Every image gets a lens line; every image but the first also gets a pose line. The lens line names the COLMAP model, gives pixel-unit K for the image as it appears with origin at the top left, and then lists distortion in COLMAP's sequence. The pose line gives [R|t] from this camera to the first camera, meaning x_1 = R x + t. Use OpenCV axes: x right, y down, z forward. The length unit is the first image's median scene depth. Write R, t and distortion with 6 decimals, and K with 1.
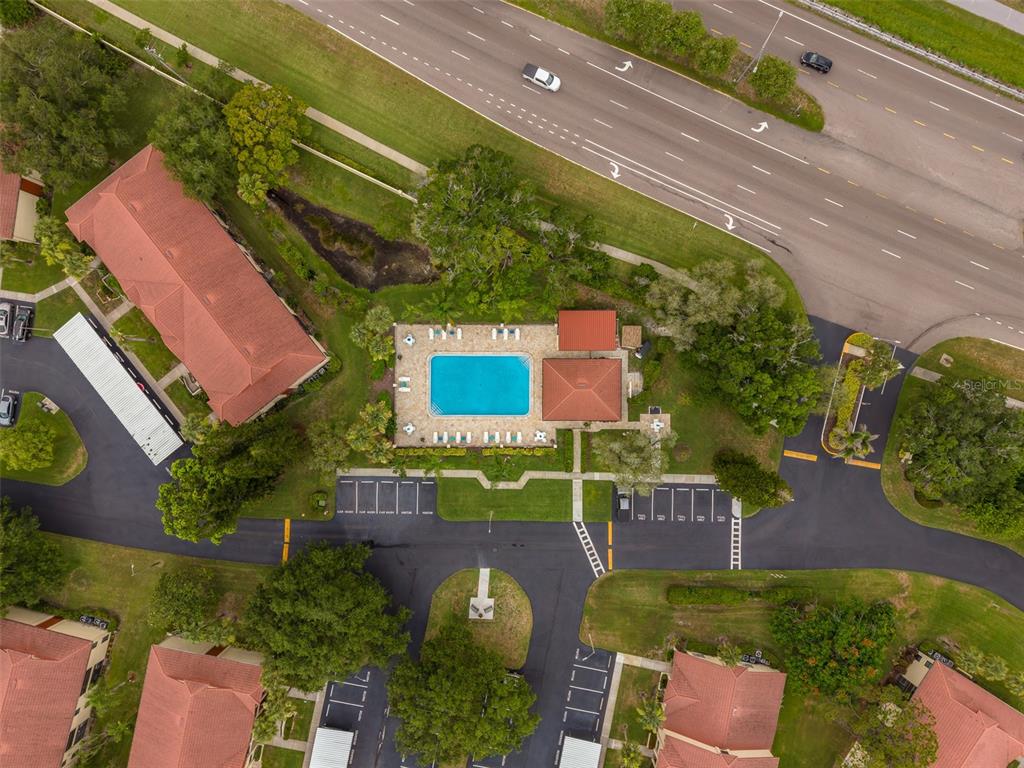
lens RADIAL K [[703.9, 0, 512.0], [0, 703.9, 384.0], [0, 0, 1]] dist [0.022227, -0.006699]
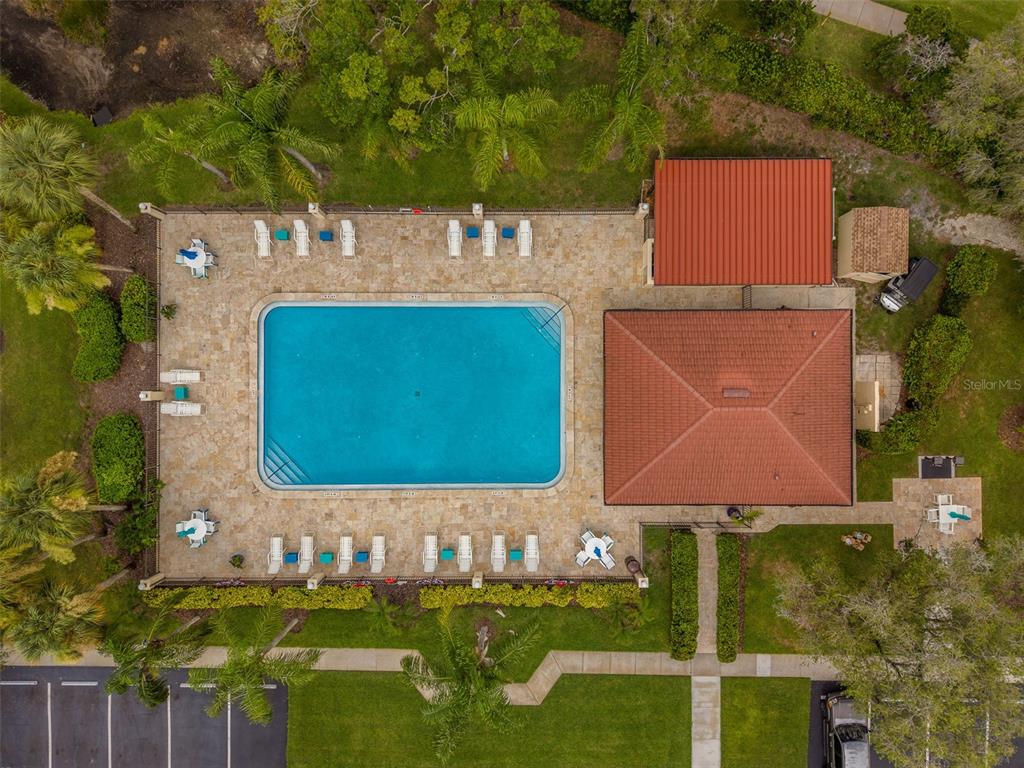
lens RADIAL K [[703.9, 0, 512.0], [0, 703.9, 384.0], [0, 0, 1]] dist [0.022227, -0.006699]
pose [[0.999966, -0.003900, -0.007205, 0.003928], [0.003886, 0.999991, -0.001931, -0.002285], [0.007213, 0.001903, 0.999972, 0.668558]]
